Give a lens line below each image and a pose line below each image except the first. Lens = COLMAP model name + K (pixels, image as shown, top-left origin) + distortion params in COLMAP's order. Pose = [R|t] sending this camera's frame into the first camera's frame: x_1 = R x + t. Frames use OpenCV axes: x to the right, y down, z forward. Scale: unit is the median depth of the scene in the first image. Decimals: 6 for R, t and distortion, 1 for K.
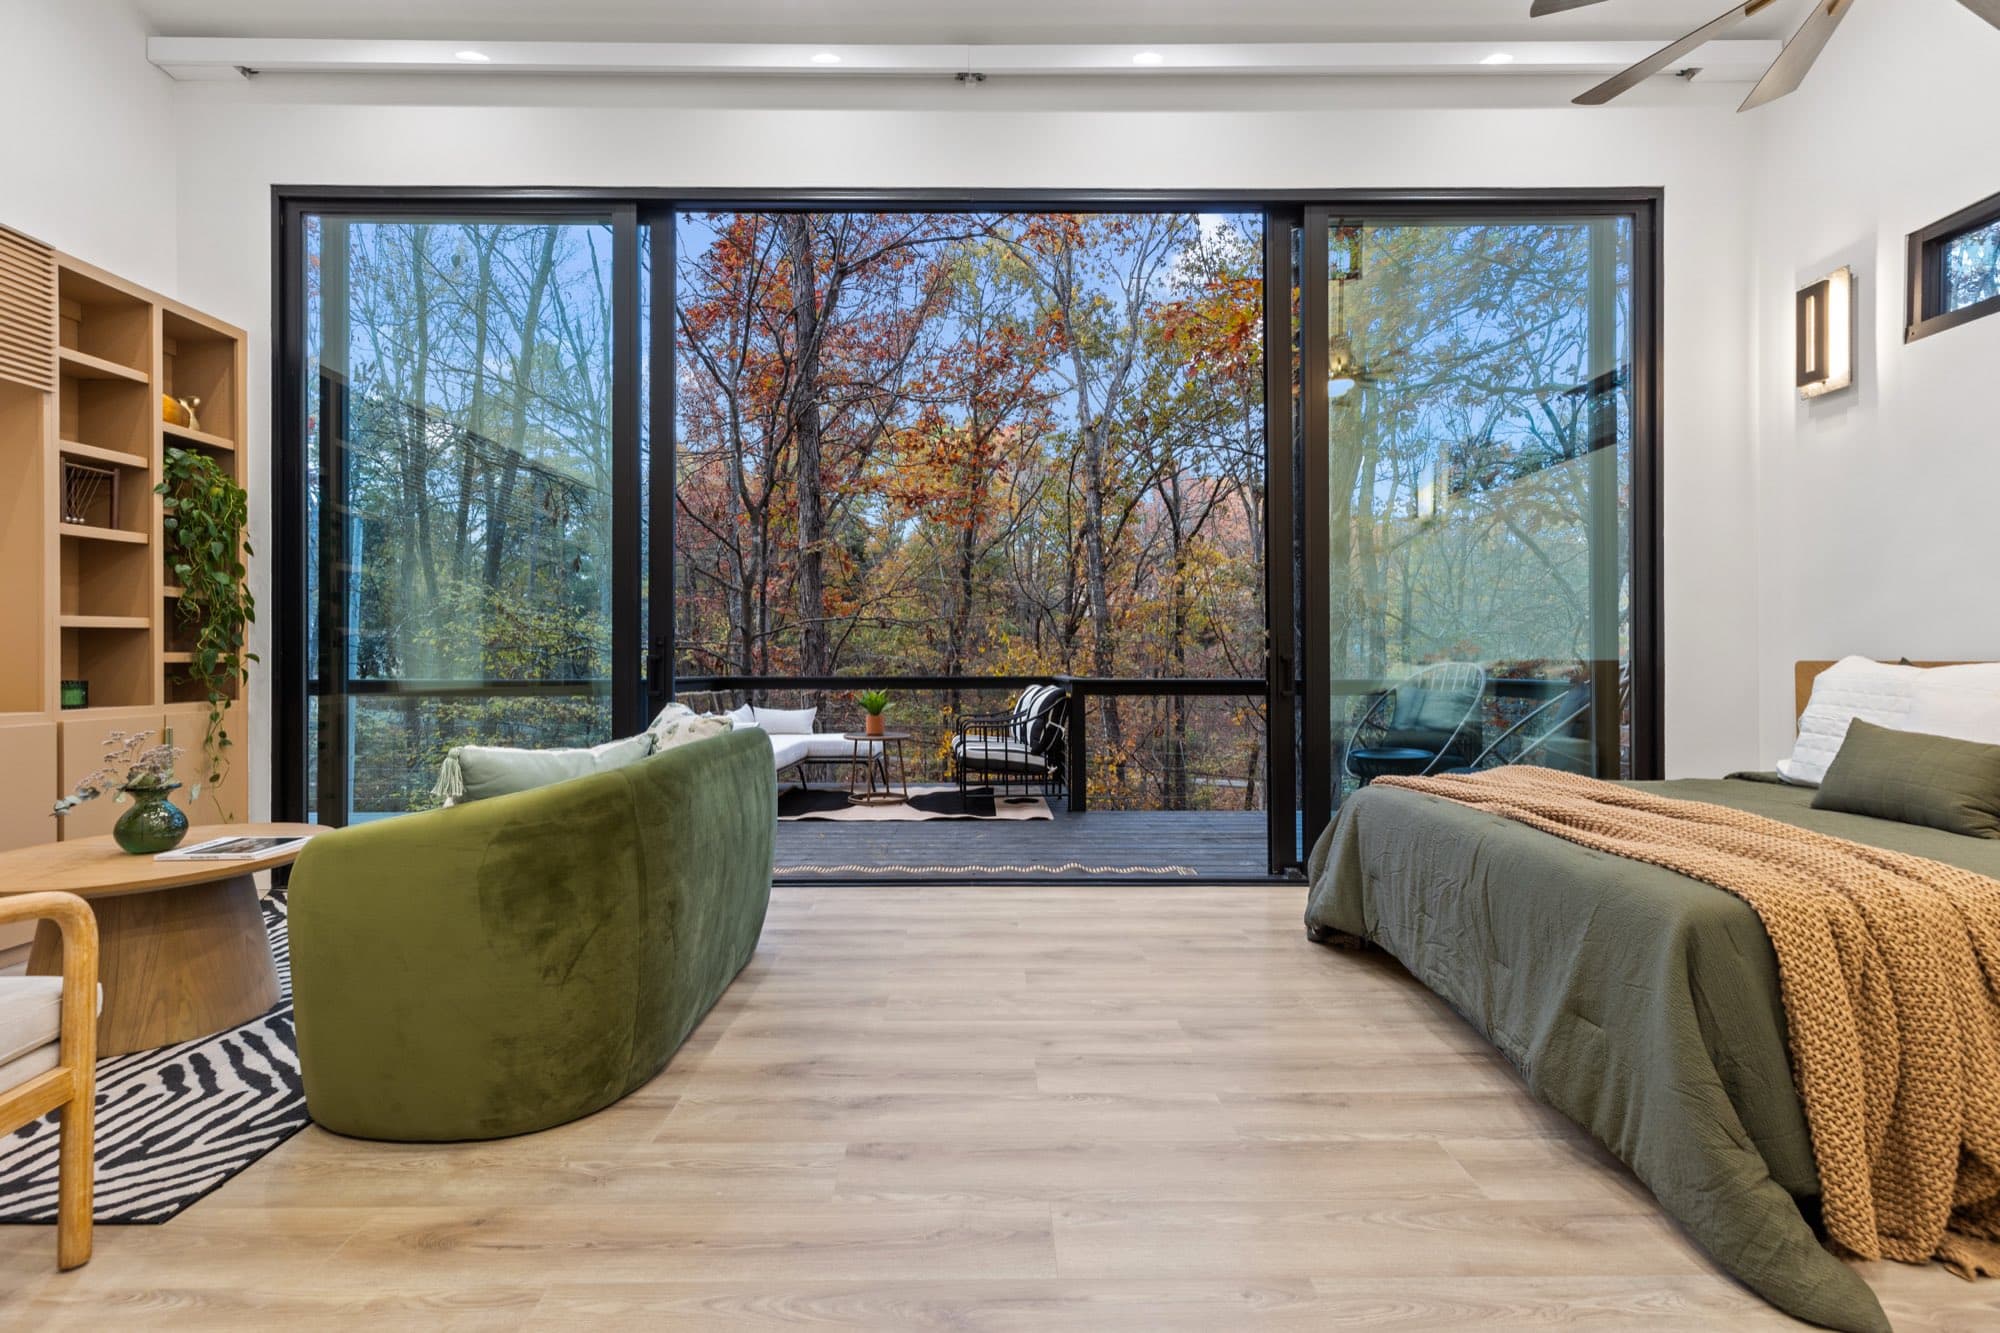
lens RADIAL K [[921.9, 0, 1008.5], [0, 921.9, 658.2], [0, 0, 1]] dist [0.012736, -0.000019]
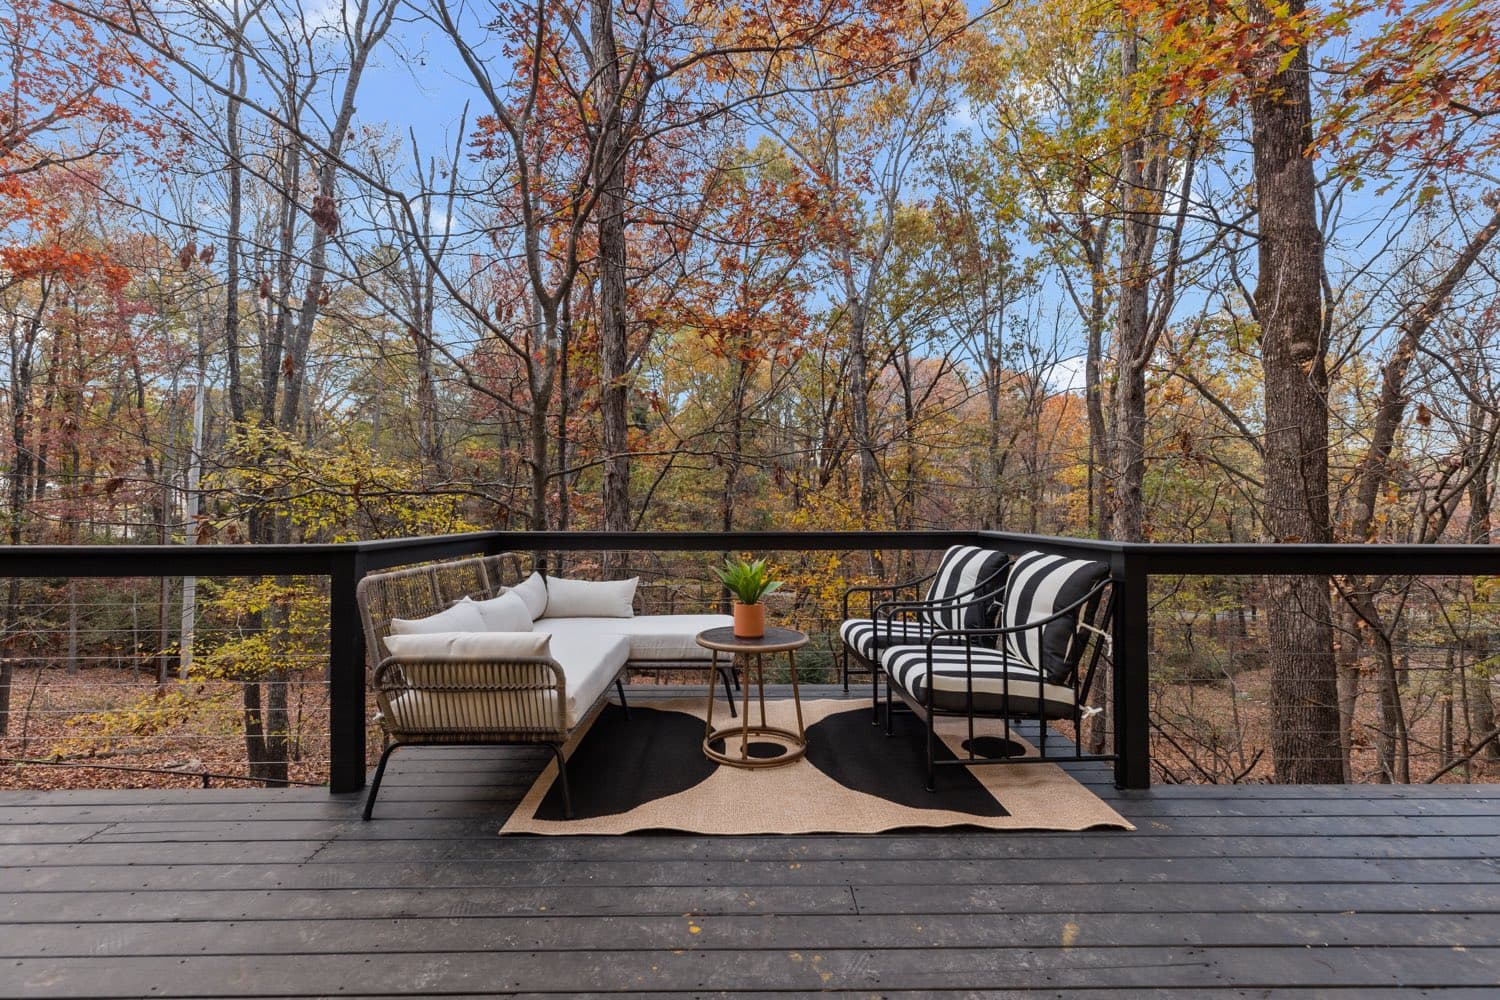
lens RADIAL K [[691.4, 0, 756.4], [0, 691.4, 493.8], [0, 0, 1]] dist [0.012736, -0.000019]
pose [[0.999921, 0.000171, 0.012586, -0.118405], [0.000016, 0.999889, -0.014912, -0.001592], [-0.012587, 0.014912, 0.999810, 0.448793]]
